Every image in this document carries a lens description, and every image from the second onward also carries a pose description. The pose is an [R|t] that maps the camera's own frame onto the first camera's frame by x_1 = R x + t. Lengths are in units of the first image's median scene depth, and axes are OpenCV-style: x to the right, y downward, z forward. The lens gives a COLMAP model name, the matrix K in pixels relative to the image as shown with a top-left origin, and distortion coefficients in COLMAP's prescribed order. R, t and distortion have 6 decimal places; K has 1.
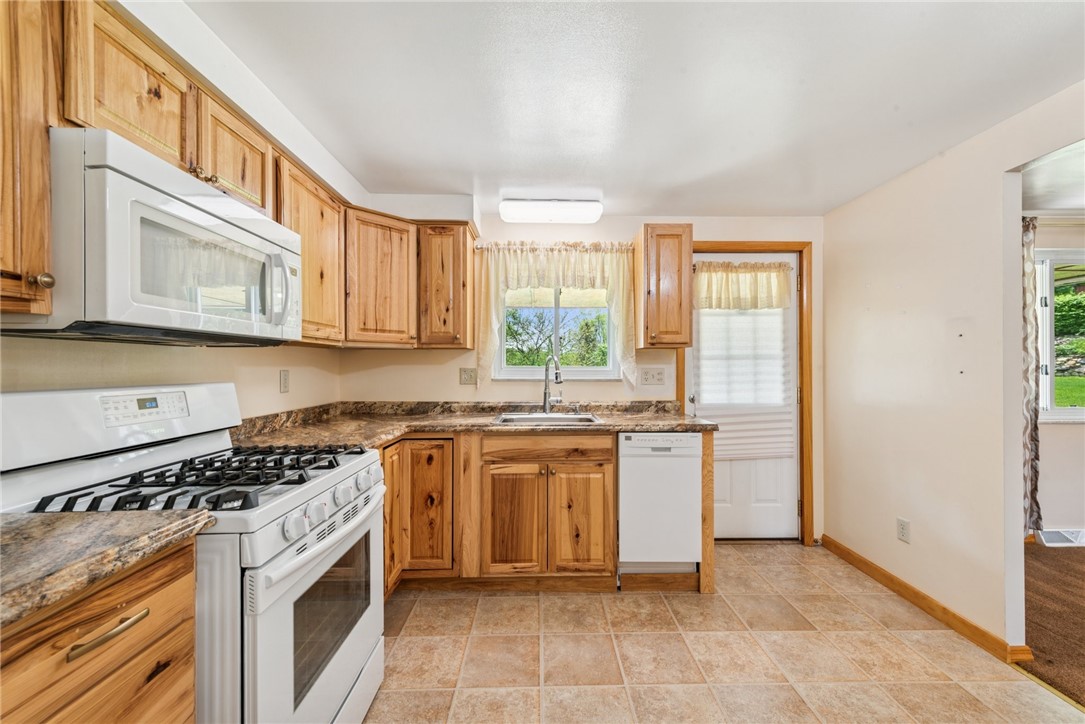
lens RADIAL K [[430.6, 0, 550.5], [0, 430.6, 365.5], [0, 0, 1]] dist [0.015647, -0.003274]
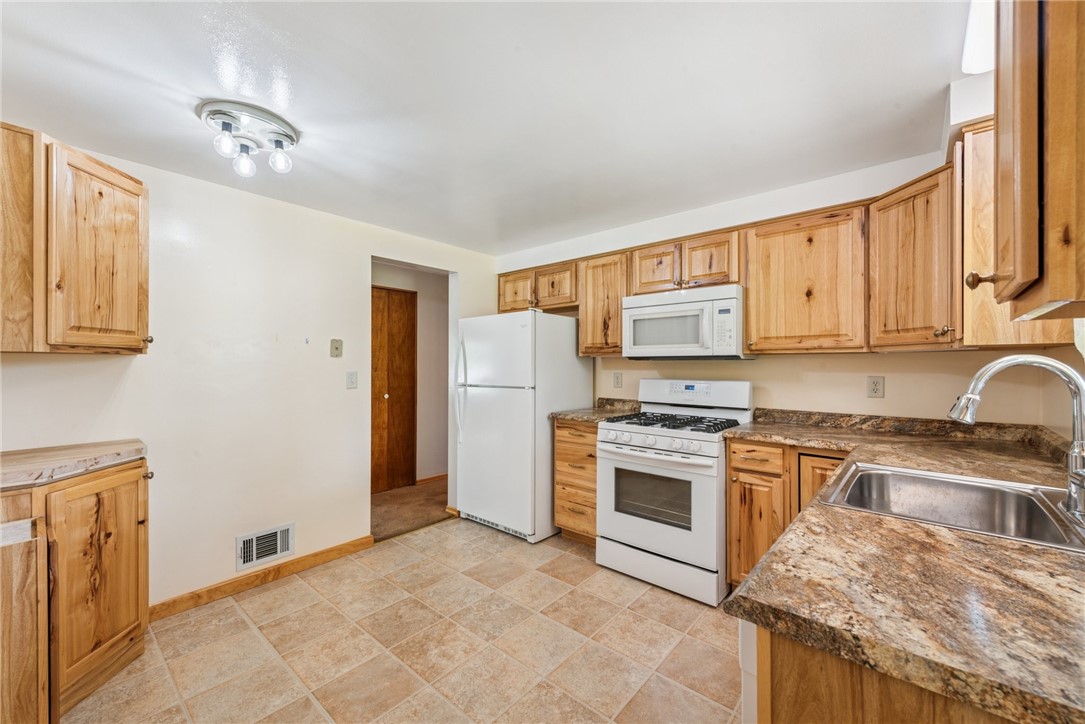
lens RADIAL K [[430.6, 0, 546.7], [0, 430.6, 363.8], [0, 0, 1]] dist [0.015647, -0.003274]
pose [[-0.676452, -0.000176, -0.736486, 0.695124], [0.001635, 0.999997, -0.001741, -0.019056], [0.736484, -0.002382, -0.676450, 1.115763]]
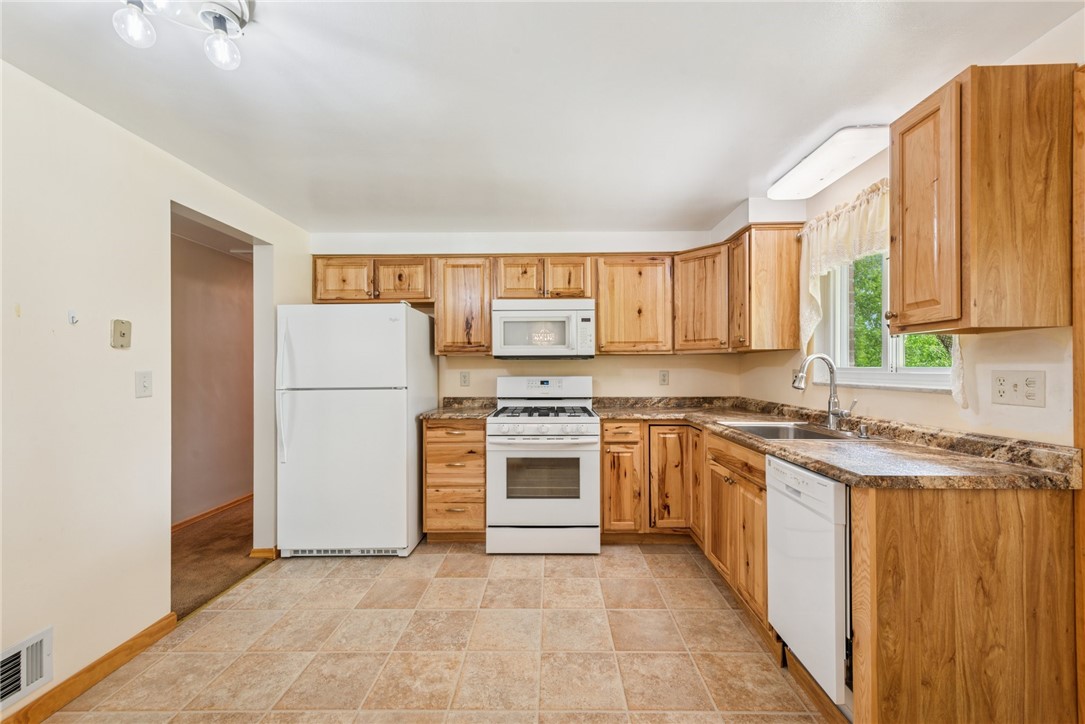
lens RADIAL K [[430.6, 0, 546.5], [0, 430.6, 368.4], [0, 0, 1]] dist [0.015647, -0.003274]
pose [[-0.045126, -0.000314, -0.998981, 0.953160], [0.005830, 0.999983, -0.000578, 0.000802], [0.998964, -0.005851, -0.045123, 0.641036]]
